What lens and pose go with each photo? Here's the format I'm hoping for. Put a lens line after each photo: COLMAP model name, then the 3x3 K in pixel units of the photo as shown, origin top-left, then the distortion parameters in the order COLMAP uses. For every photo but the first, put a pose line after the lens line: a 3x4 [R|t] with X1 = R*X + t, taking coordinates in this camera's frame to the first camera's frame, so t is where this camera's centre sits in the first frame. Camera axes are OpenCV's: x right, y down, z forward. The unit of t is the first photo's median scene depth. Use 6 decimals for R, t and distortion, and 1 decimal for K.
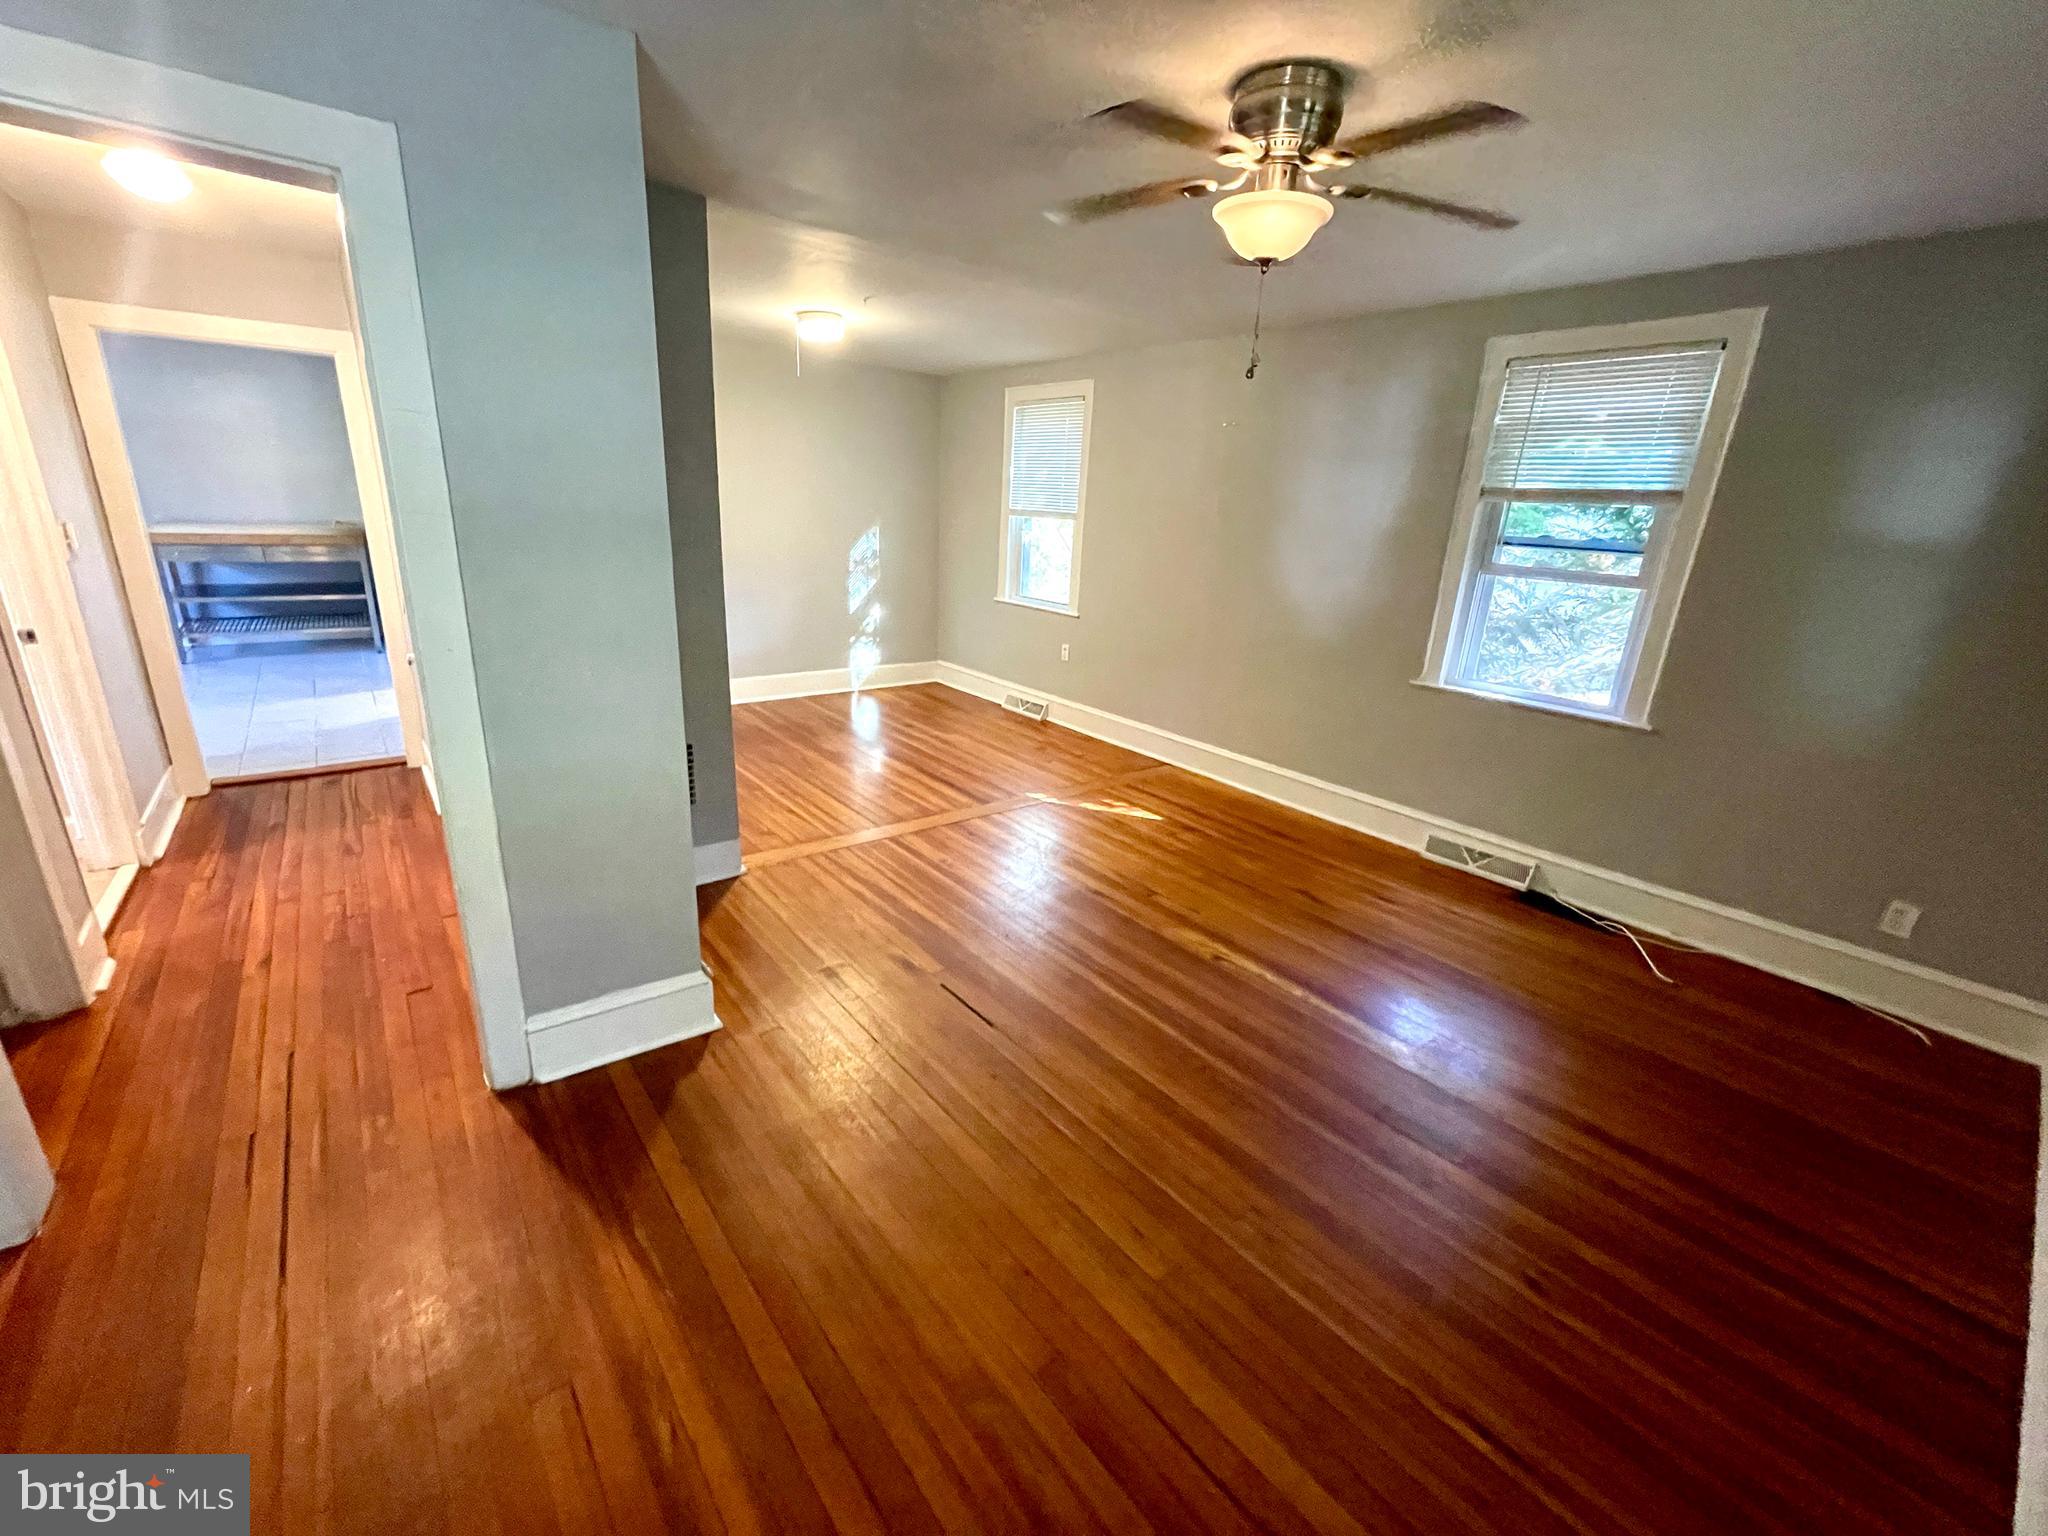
lens RADIAL K [[826.7, 0, 1017.6], [0, 826.7, 763.9], [0, 0, 1]] dist [-0.005068, 0.000058]
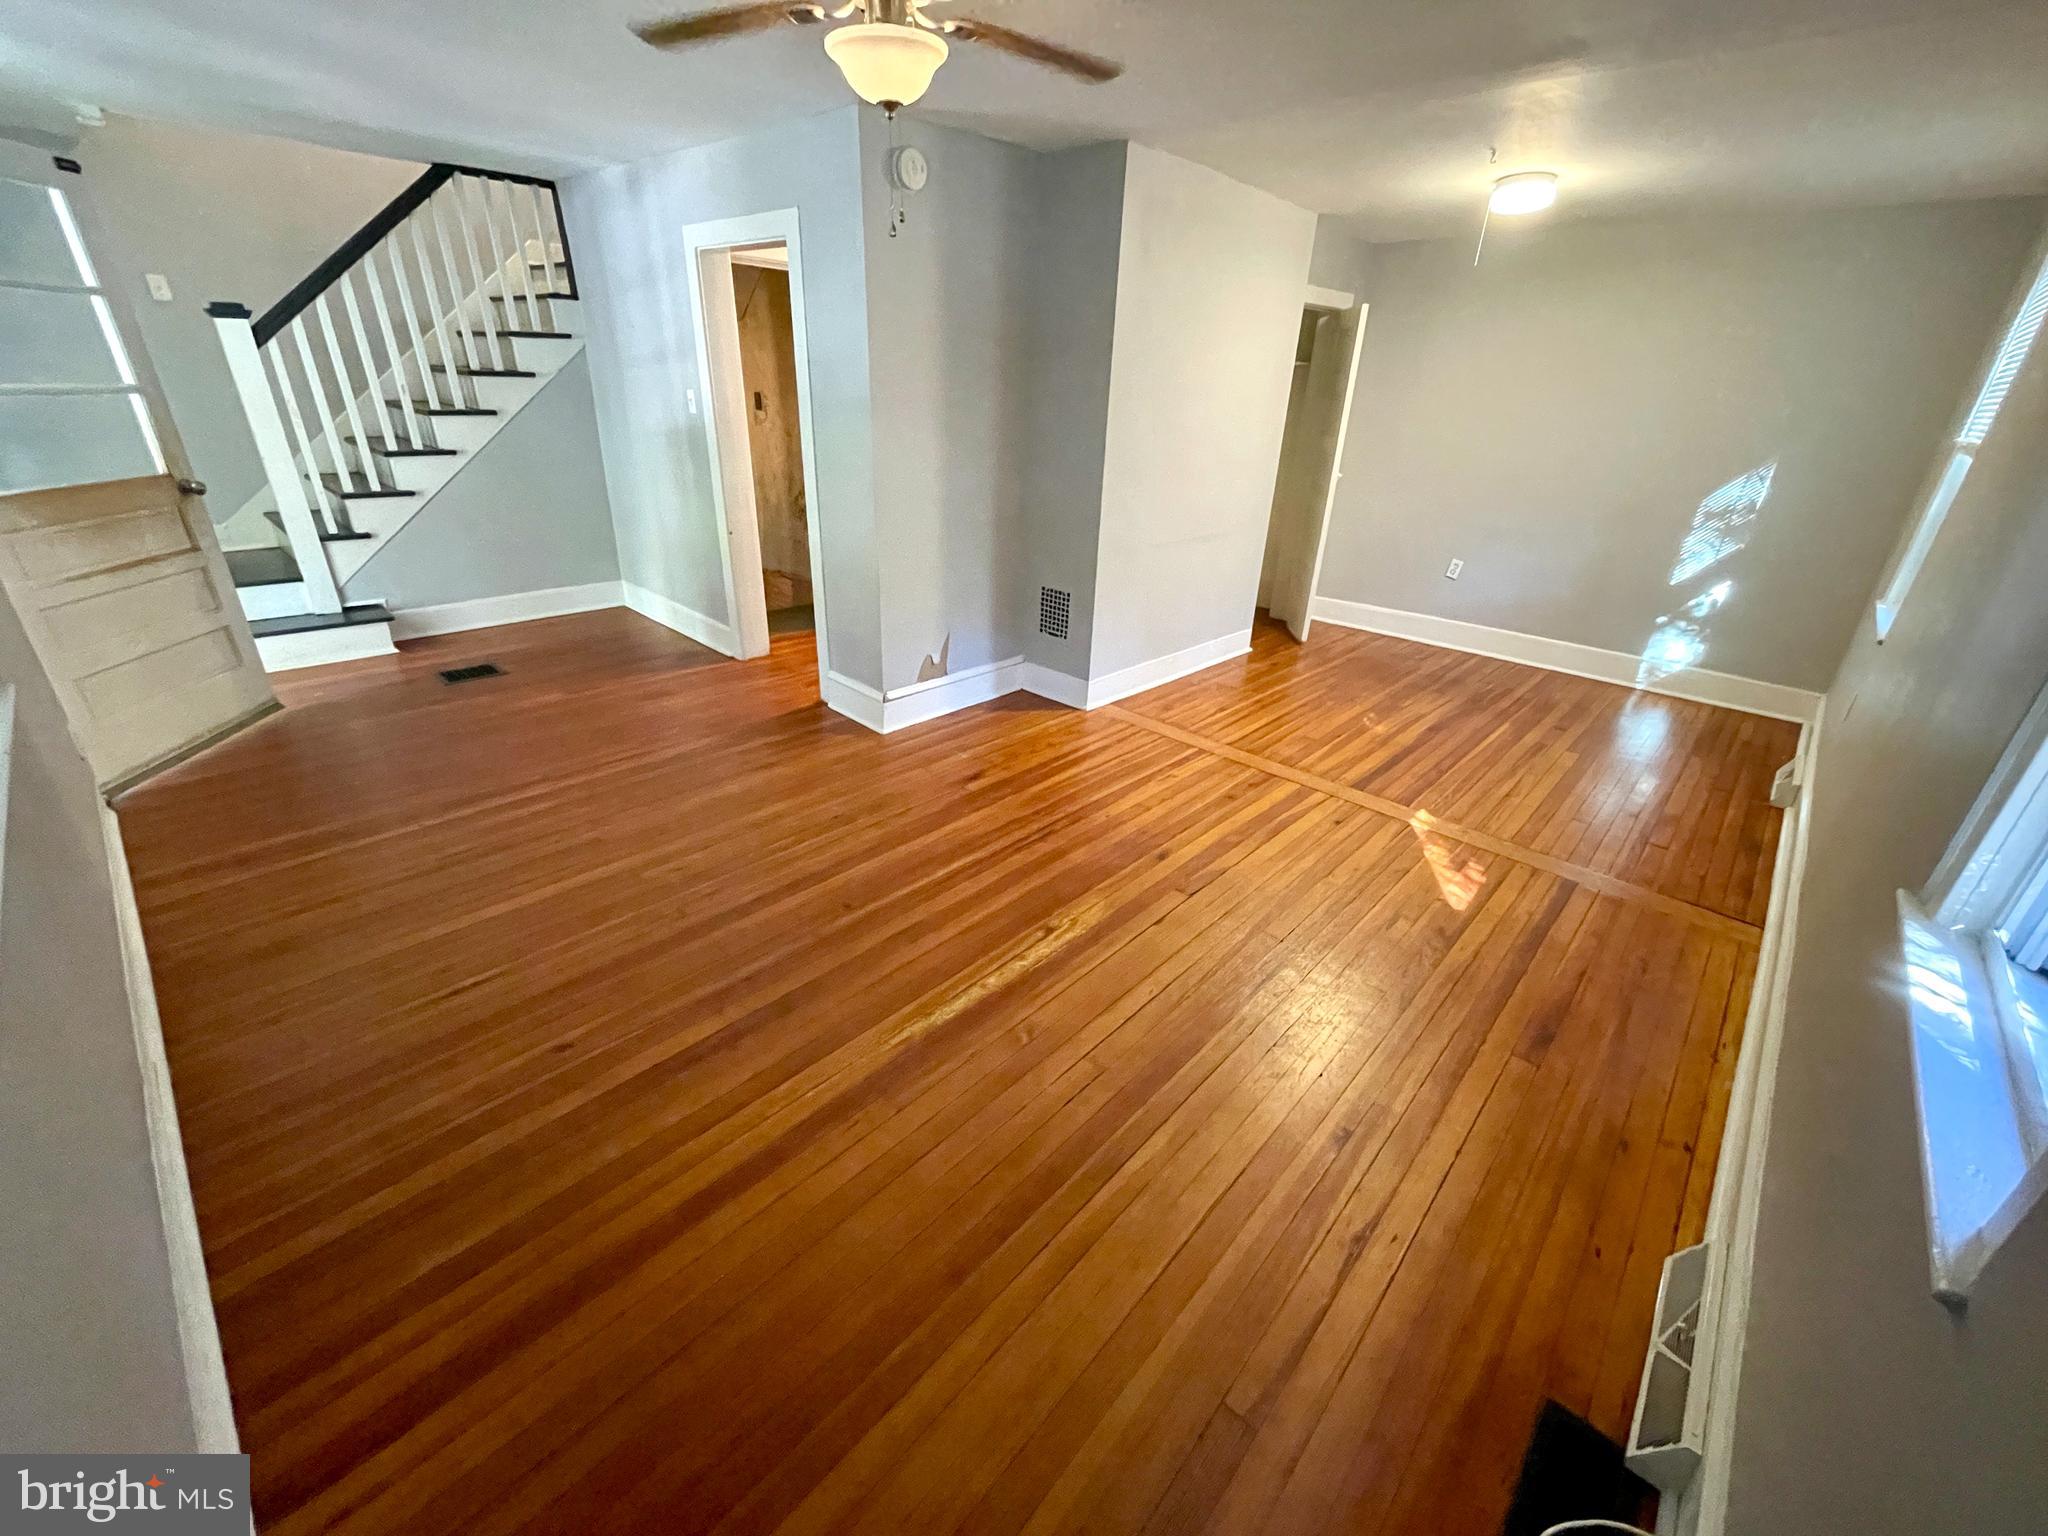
lens RADIAL K [[826.7, 0, 1017.7], [0, 826.7, 771.1], [0, 0, 1]] dist [-0.005068, 0.000058]
pose [[0.145959, 0.381739, -0.912673, 0.630845], [-0.325756, 0.889649, 0.320012, -0.116155], [0.934119, 0.250600, 0.254206, 0.462020]]
